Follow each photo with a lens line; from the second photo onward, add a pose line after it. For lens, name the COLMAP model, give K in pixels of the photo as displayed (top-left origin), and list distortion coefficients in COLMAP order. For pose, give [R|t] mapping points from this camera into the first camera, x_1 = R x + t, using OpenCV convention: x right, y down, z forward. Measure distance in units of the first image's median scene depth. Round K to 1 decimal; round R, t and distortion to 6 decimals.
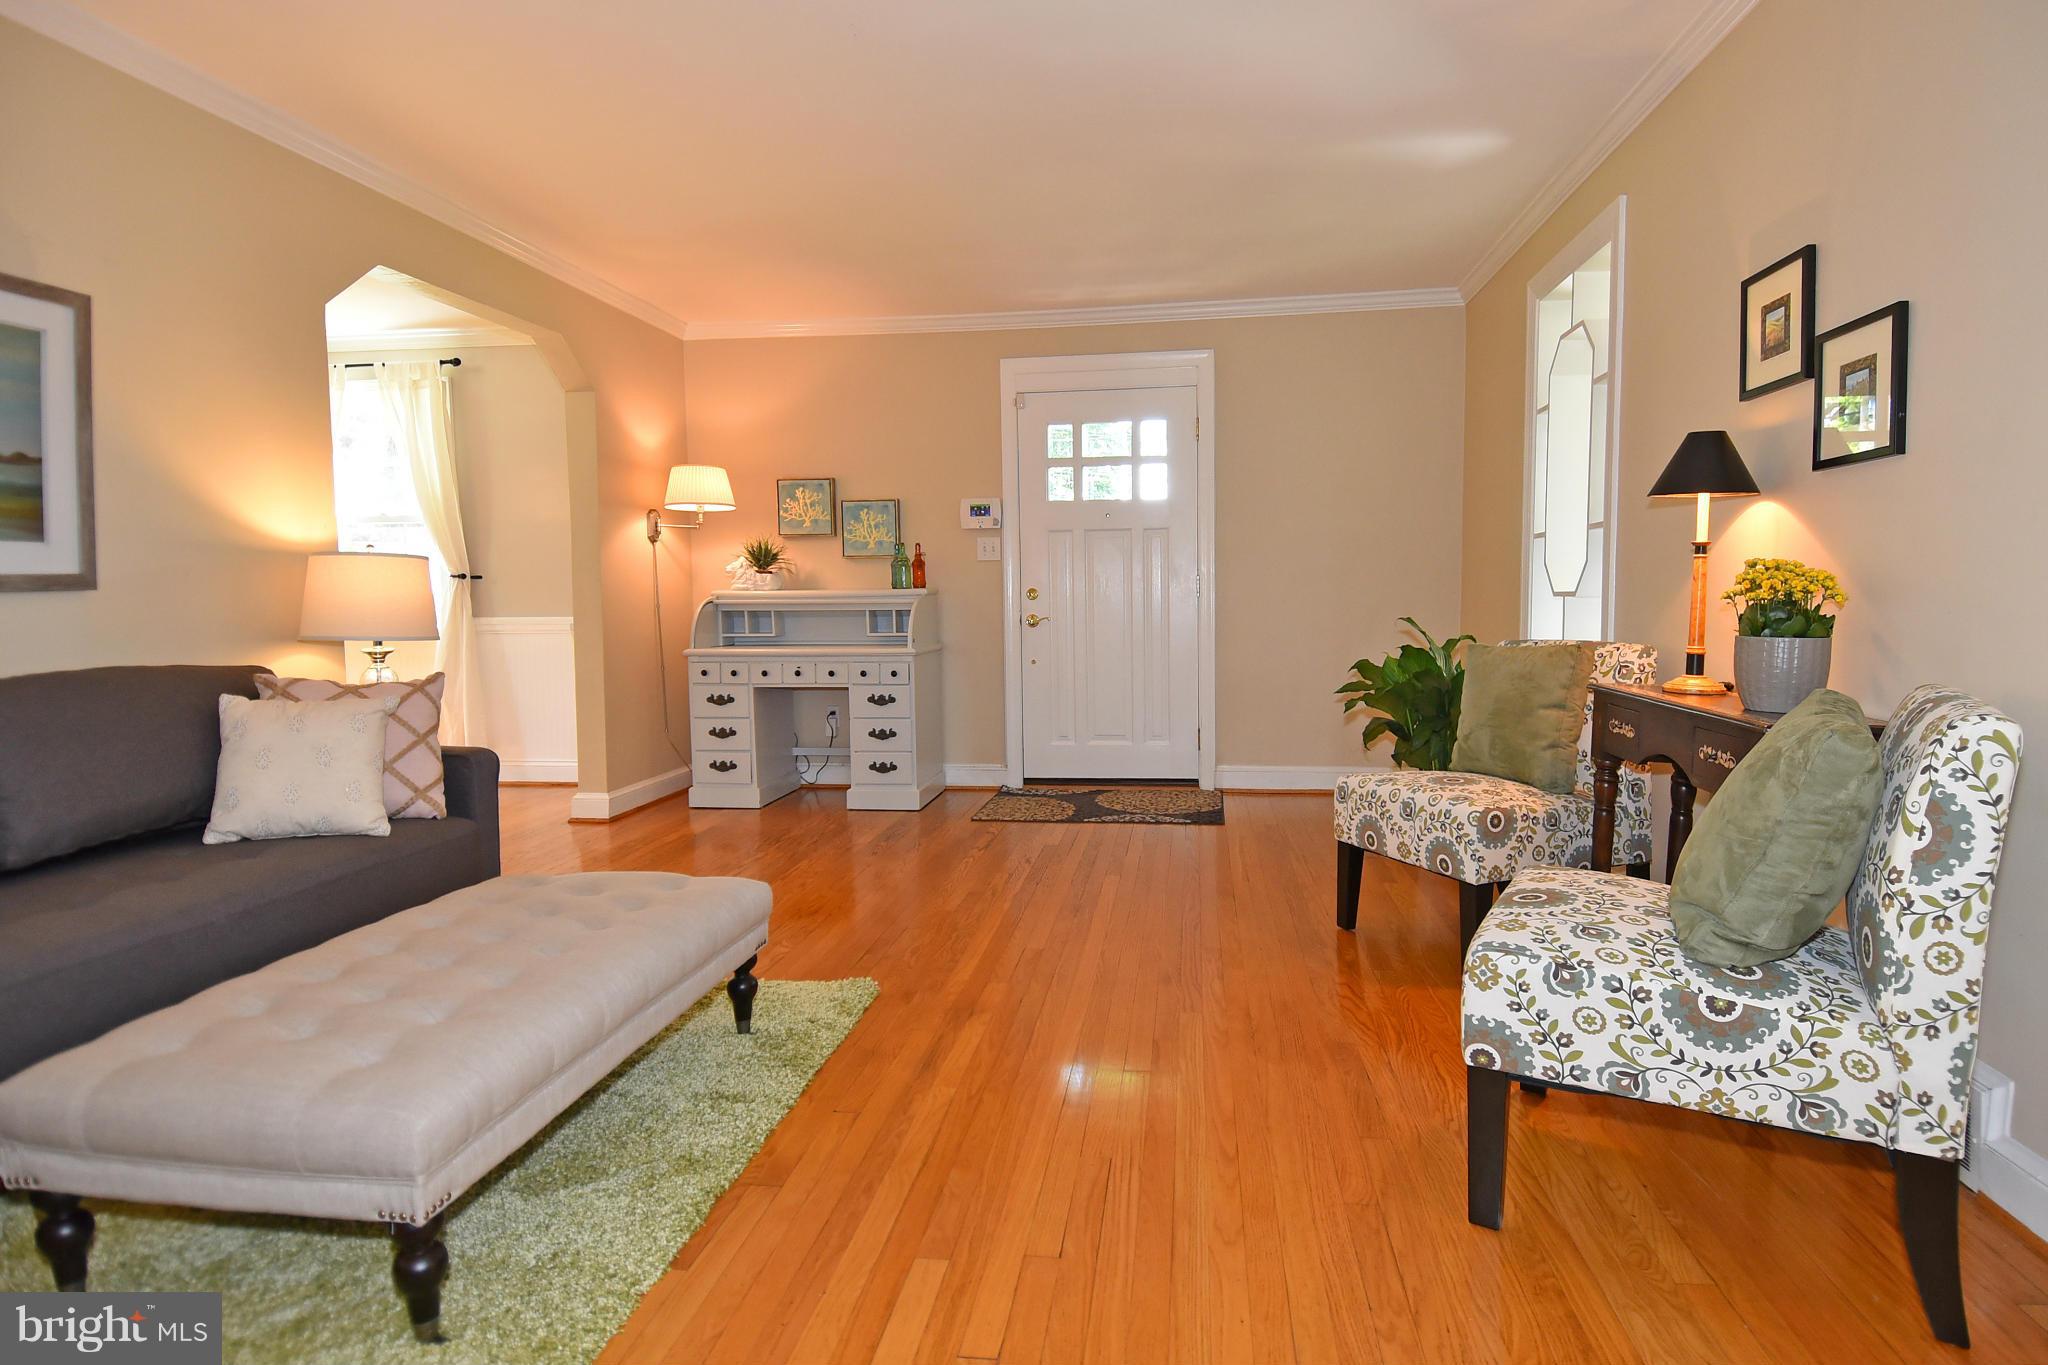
lens RADIAL K [[1091.8, 0, 1061.6], [0, 1091.8, 670.4], [0, 0, 1]] dist [0.057808, -0.058442]
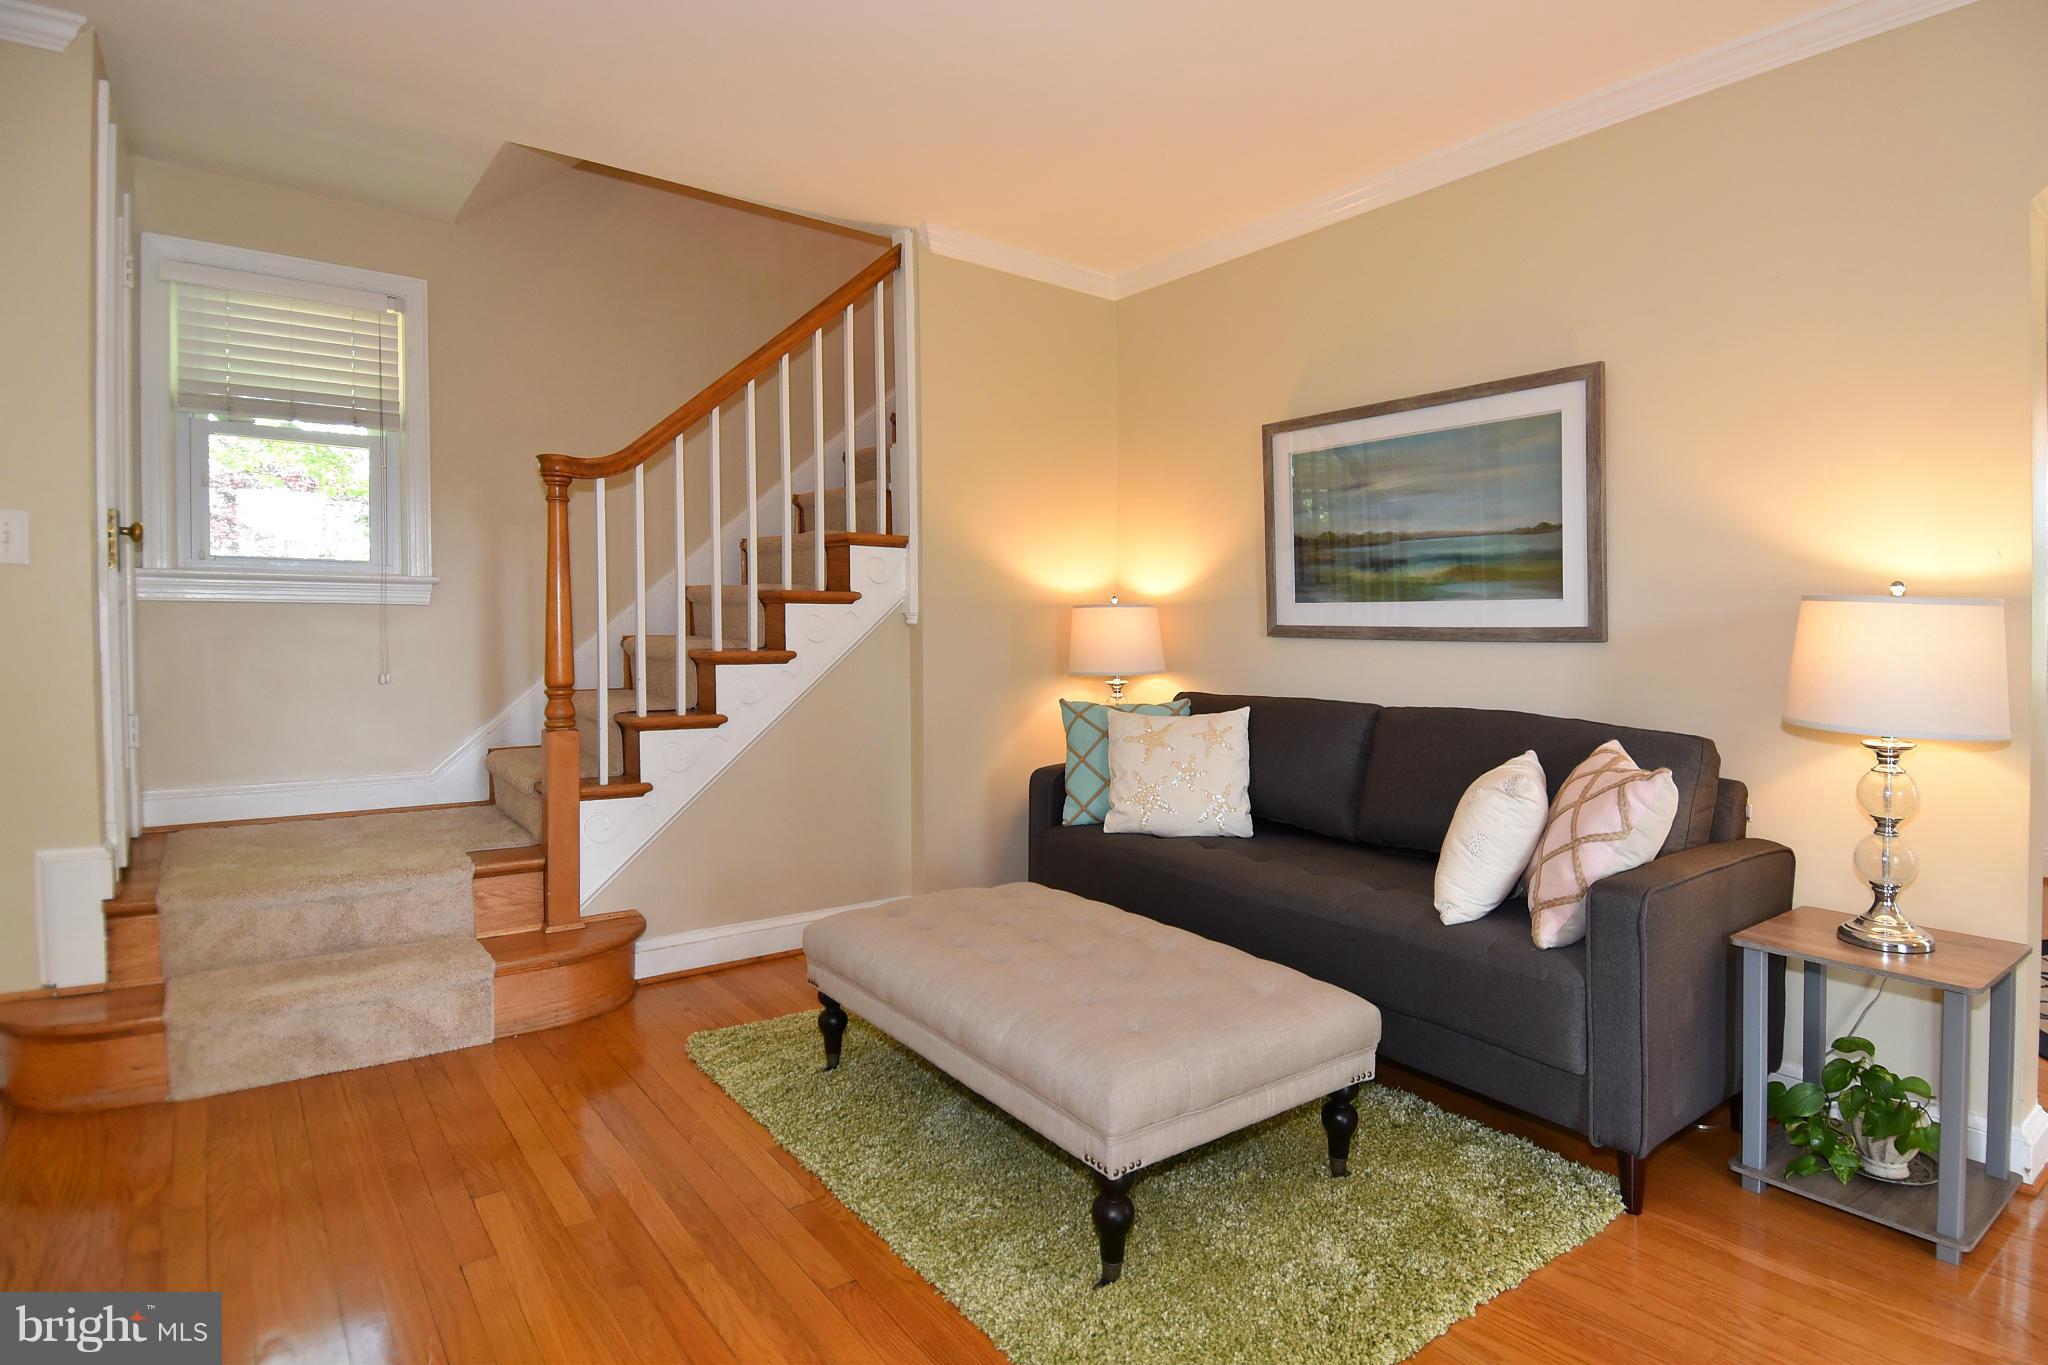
lens RADIAL K [[1072.3, 0, 1057.3], [0, 1072.3, 667.3], [0, 0, 1]] dist [0.062851, -0.065172]
pose [[-0.711888, 0.029835, -0.701659, 0.108214], [-0.055277, 0.993617, 0.098331, -0.061806], [0.700115, 0.108786, -0.705695, 0.692808]]
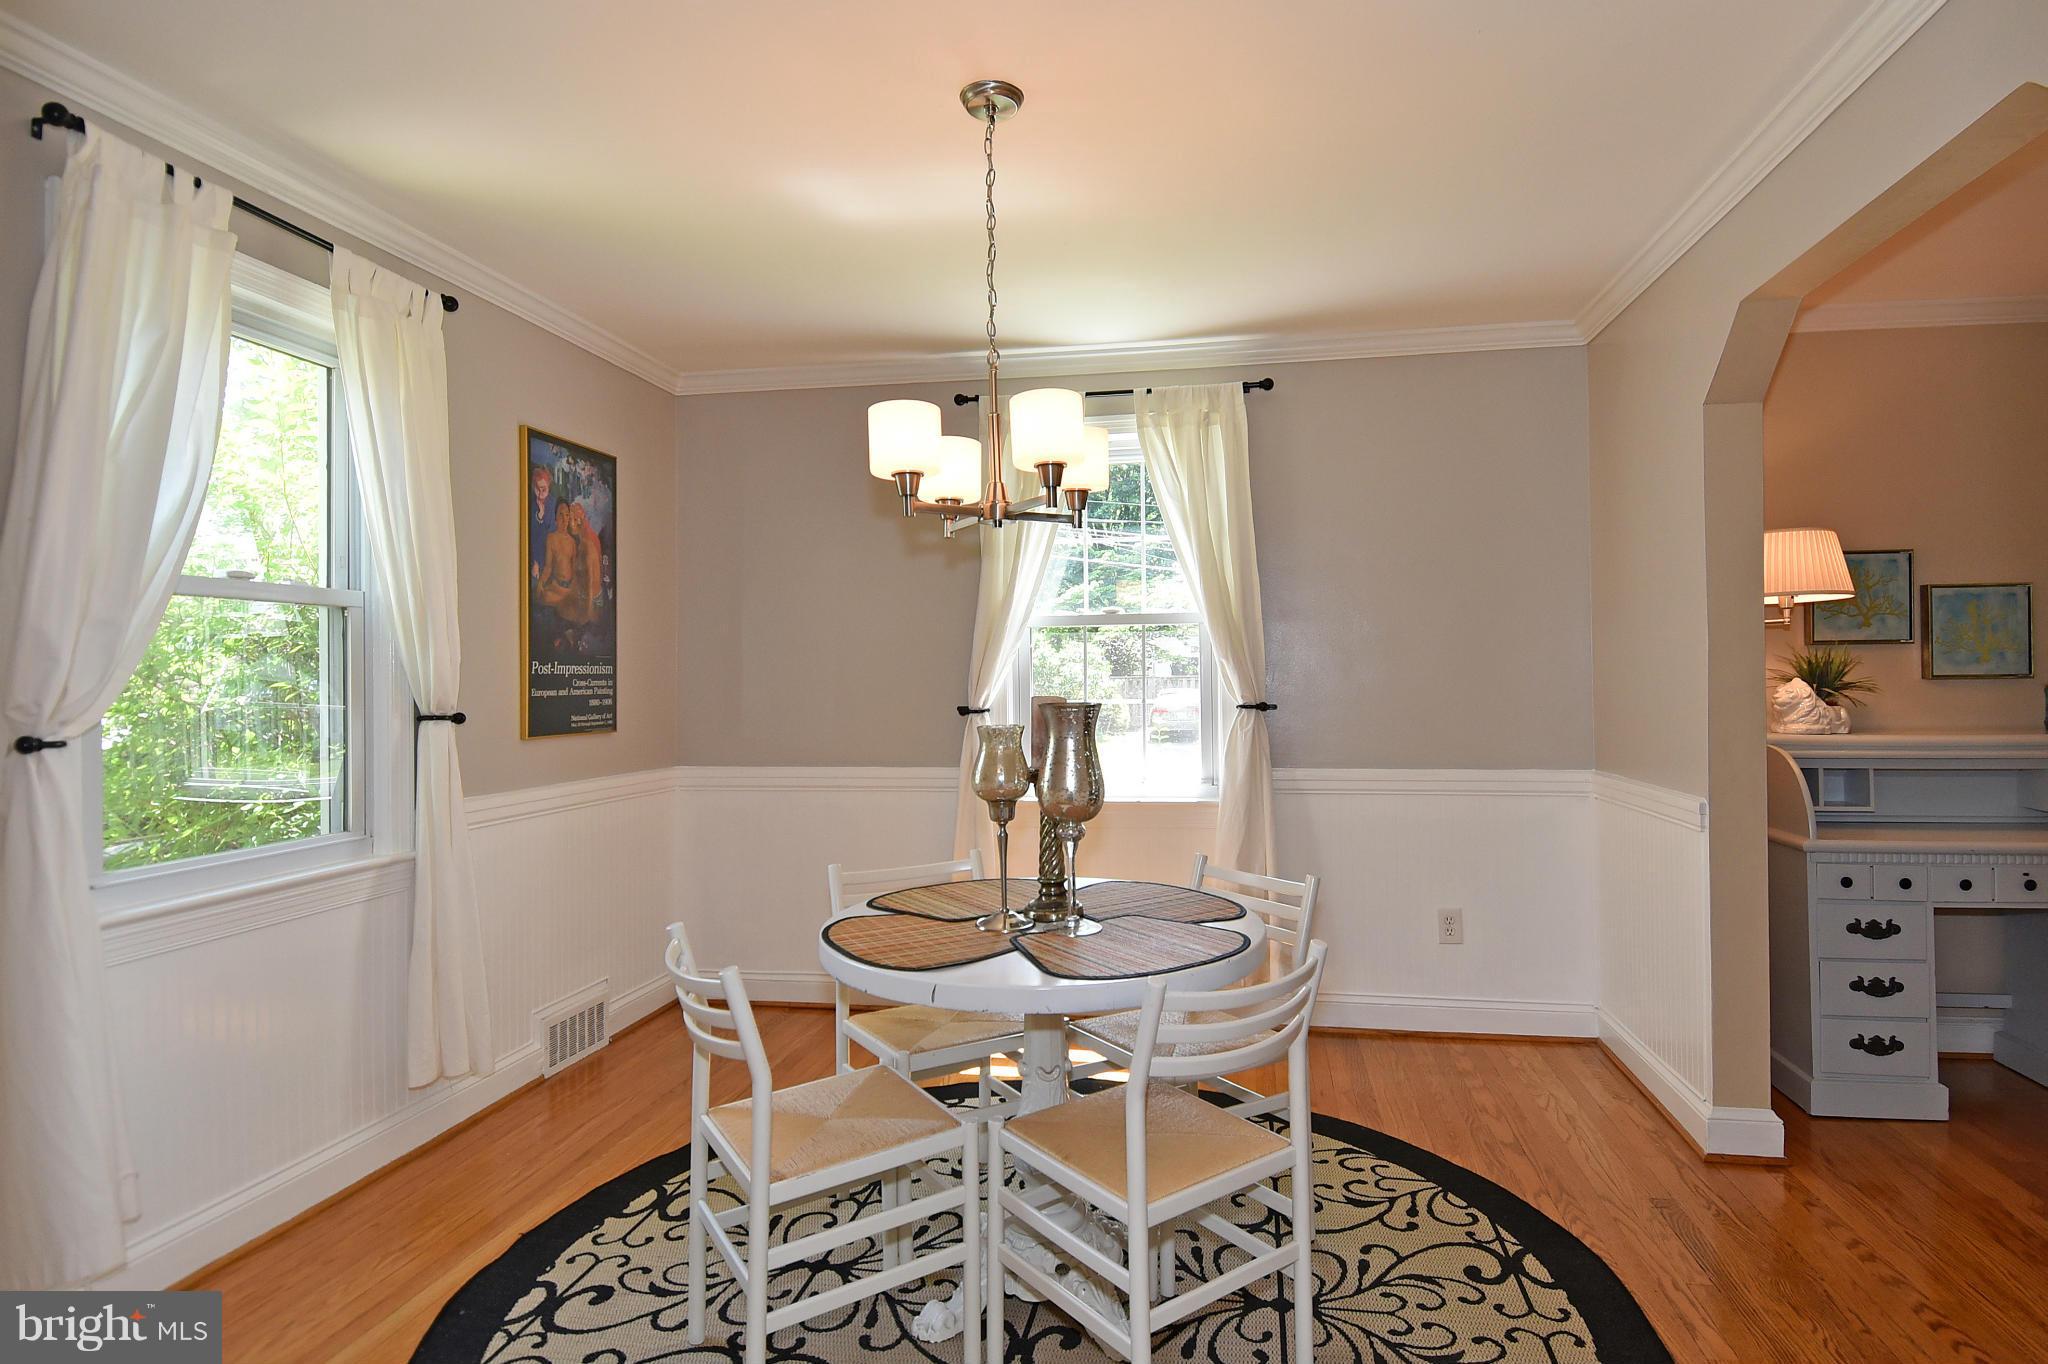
lens RADIAL K [[1091.8, 0, 1061.6], [0, 1091.8, 669.9], [0, 0, 1]] dist [0.057808, -0.058442]
pose [[0.999070, -0.001969, -0.043071, -0.710567], [-0.001360, 0.997020, -0.077126, -0.063437], [0.043095, 0.077113, 0.996091, 0.390955]]
